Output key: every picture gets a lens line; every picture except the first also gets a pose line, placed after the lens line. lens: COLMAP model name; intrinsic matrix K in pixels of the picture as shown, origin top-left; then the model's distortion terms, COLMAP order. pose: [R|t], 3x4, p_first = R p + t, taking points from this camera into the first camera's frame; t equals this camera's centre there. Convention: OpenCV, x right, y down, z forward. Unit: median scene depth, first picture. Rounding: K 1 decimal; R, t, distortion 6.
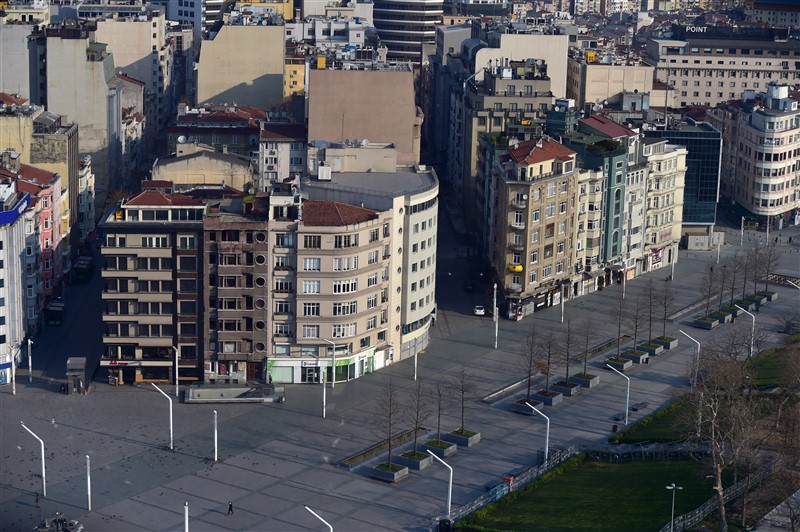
lens RADIAL K [[1610.7, 0, 400.0], [0, 1610.7, 266.0], [0, 0, 1]] dist [-0.247478, 0.010544]
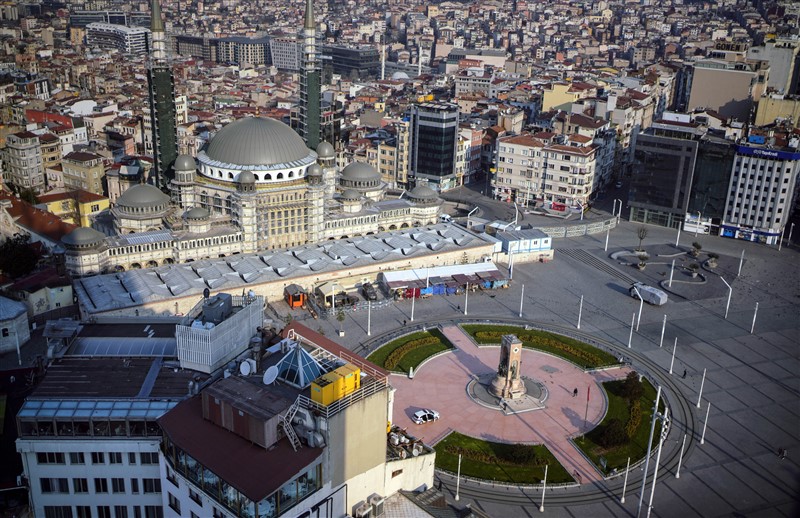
lens RADIAL K [[822.5, 0, 400.0], [0, 822.5, 259.0], [0, 0, 1]] dist [-0.000160, -0.004182]
pose [[0.823494, 0.202280, -0.530038, -0.092160], [-0.144273, 0.978229, 0.149175, 0.010310], [0.548674, -0.046374, 0.834749, -0.062255]]
